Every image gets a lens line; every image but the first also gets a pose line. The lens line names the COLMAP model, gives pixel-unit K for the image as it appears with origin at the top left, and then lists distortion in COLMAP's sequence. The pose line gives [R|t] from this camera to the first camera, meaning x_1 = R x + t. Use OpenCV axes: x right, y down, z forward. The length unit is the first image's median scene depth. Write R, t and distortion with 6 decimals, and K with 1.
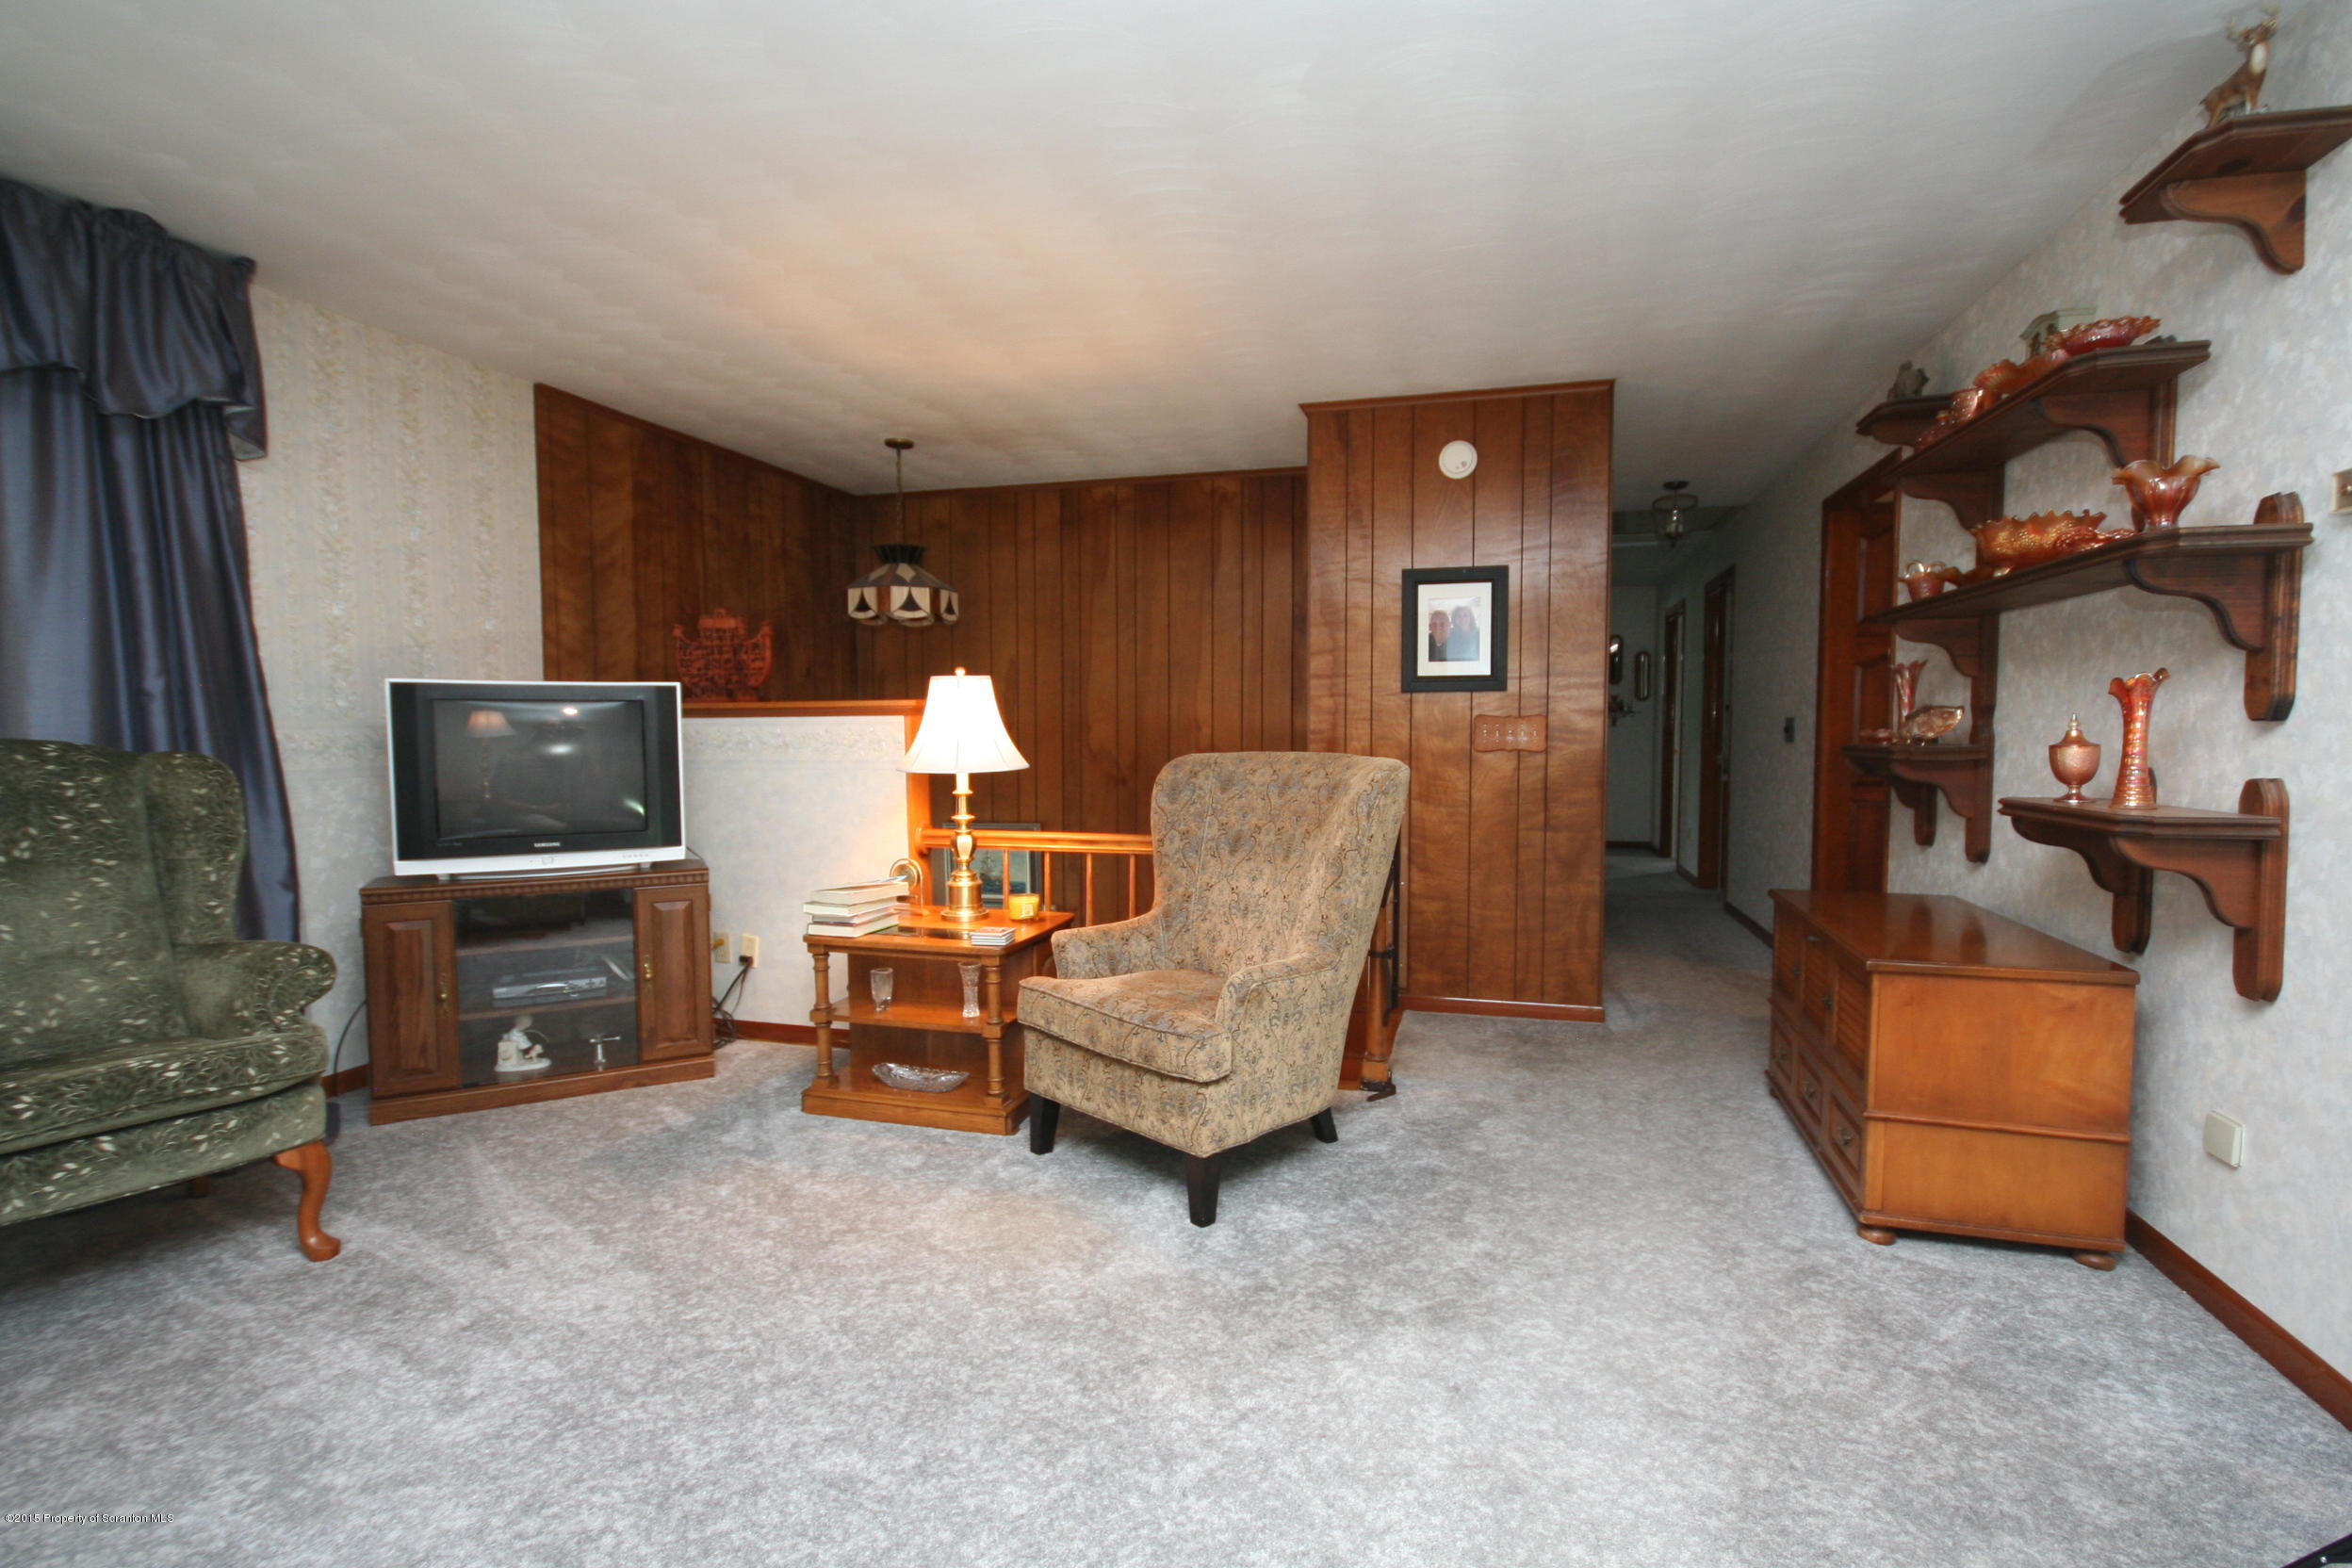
lens RADIAL K [[1077.0, 0, 1176.9], [0, 1077.0, 790.5], [0, 0, 1]] dist [-0.004358, -0.006768]
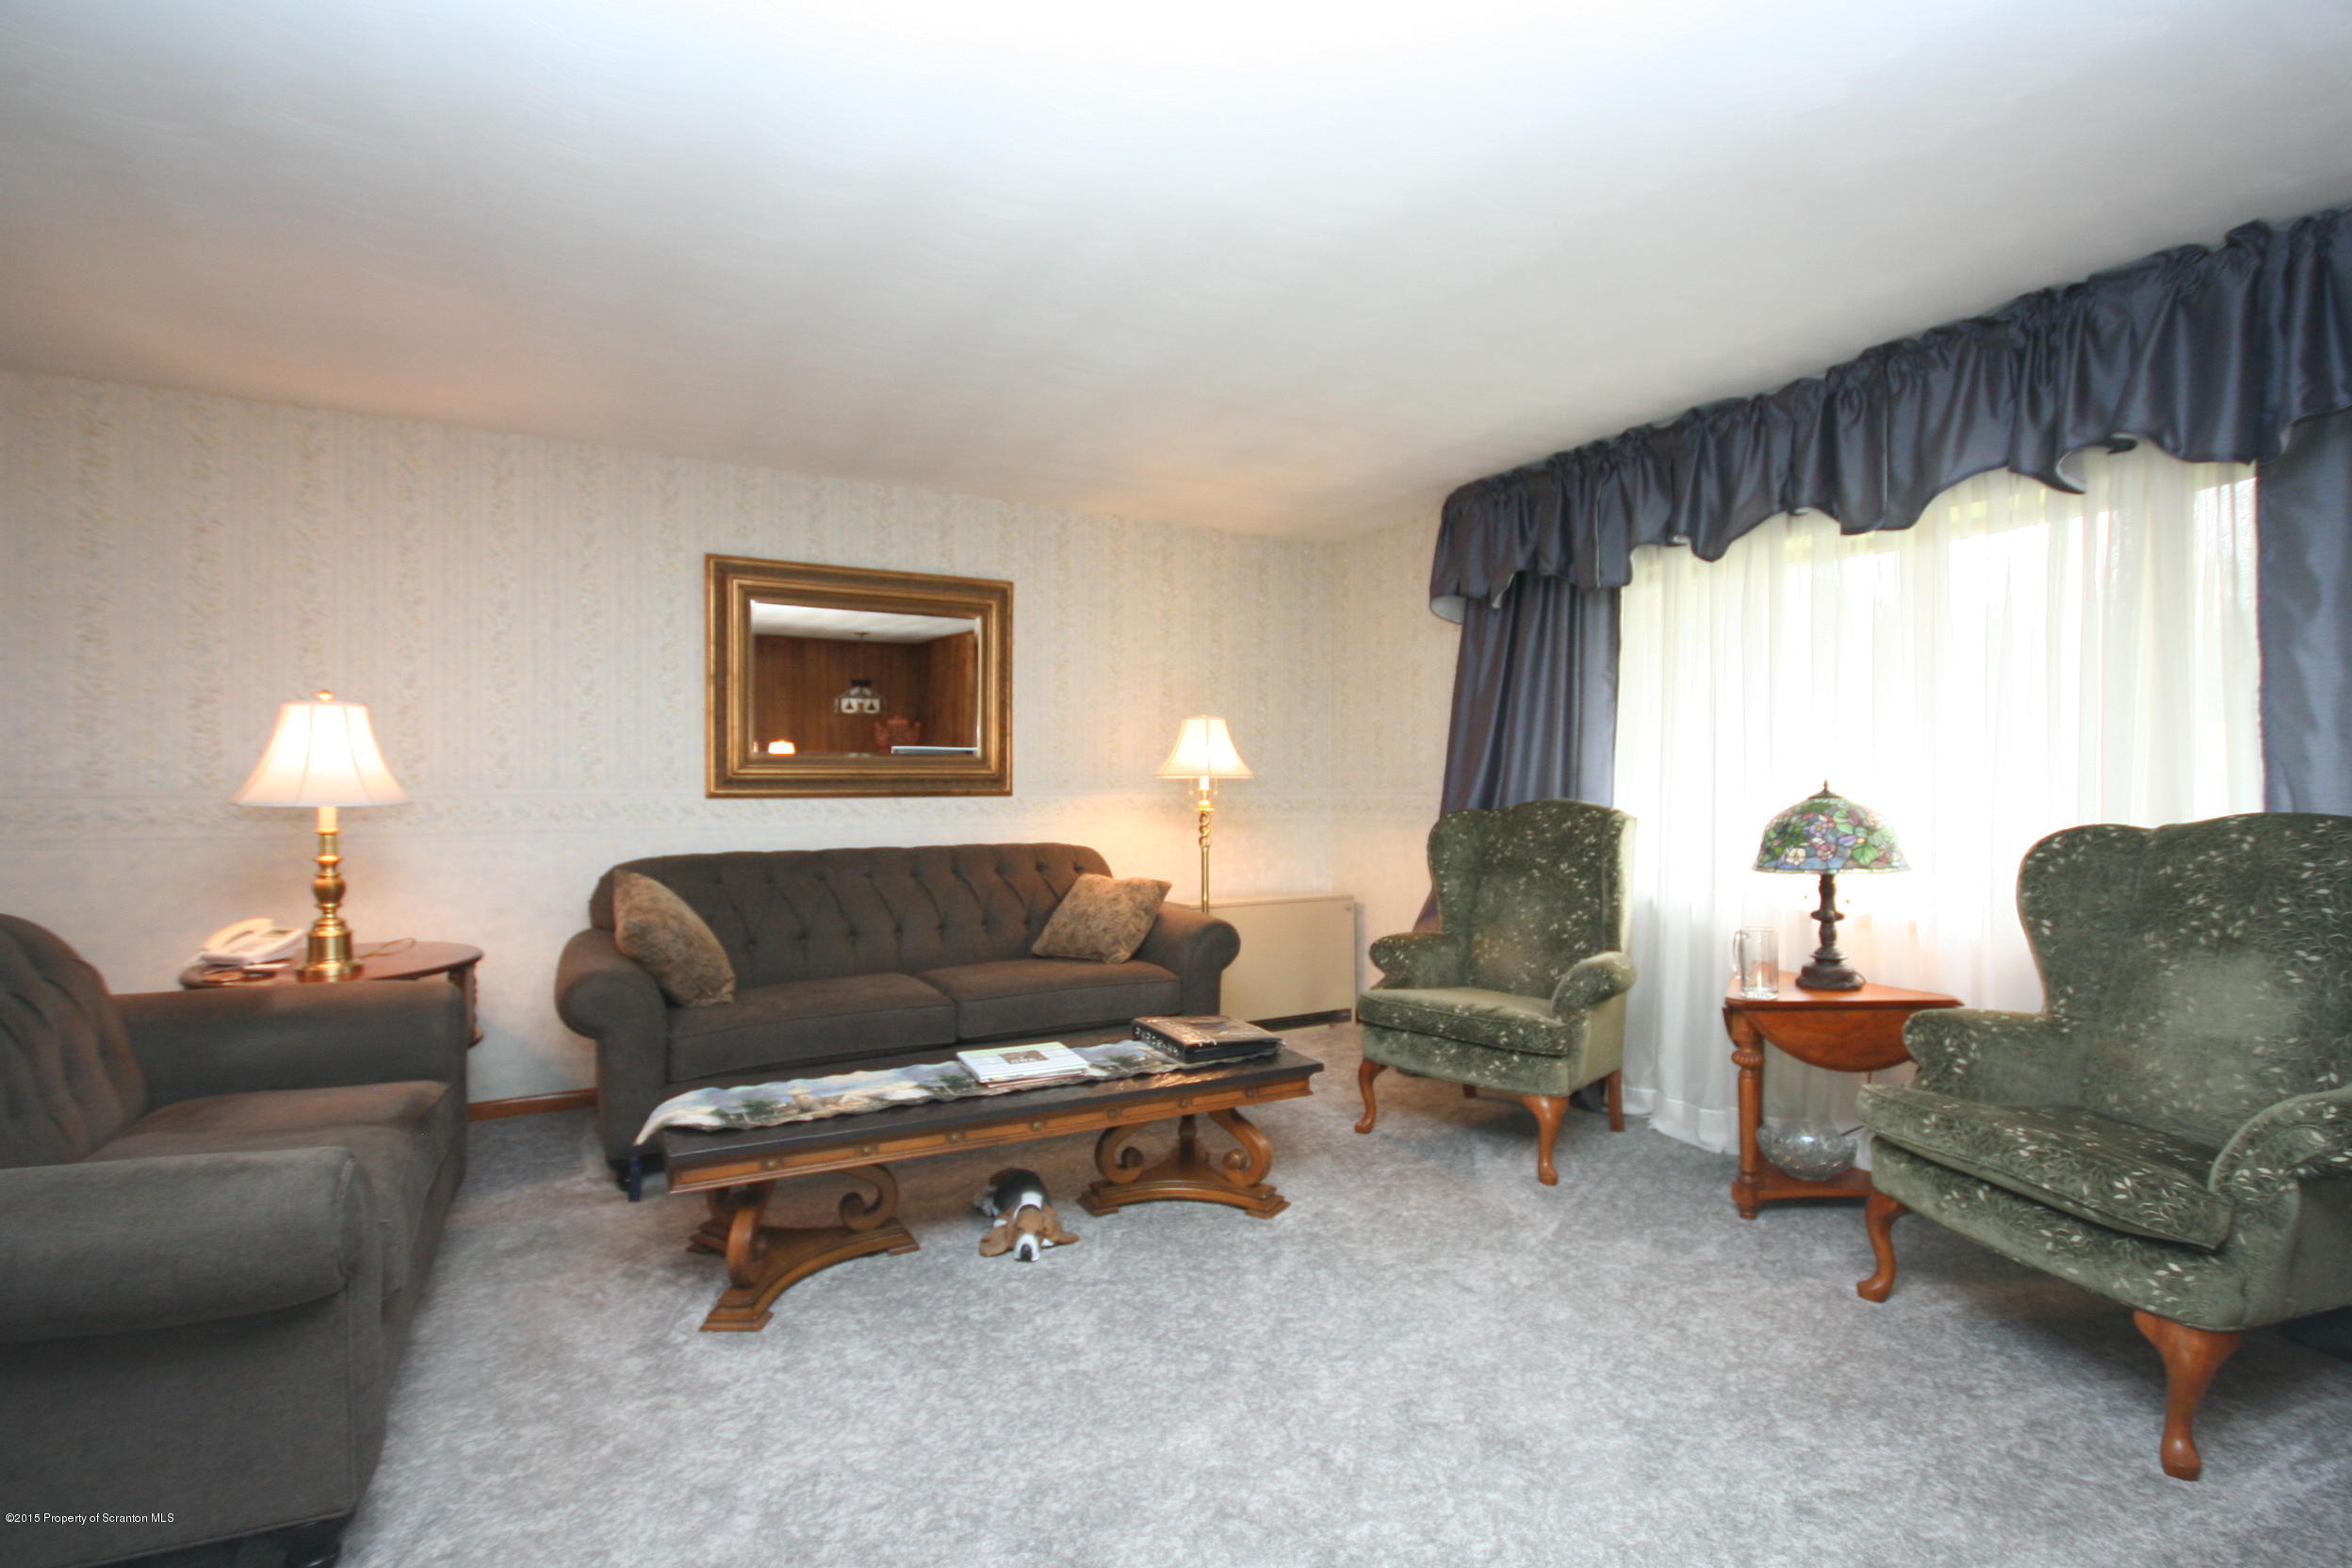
lens RADIAL K [[1077.0, 0, 1171.3], [0, 1077.0, 787.6], [0, 0, 1]] dist [-0.004358, -0.006768]
pose [[-0.705013, 0.000196, -0.709194, 0.283657], [-0.048740, 0.997622, 0.048728, -0.072533], [0.707517, 0.068920, -0.703327, 1.018721]]
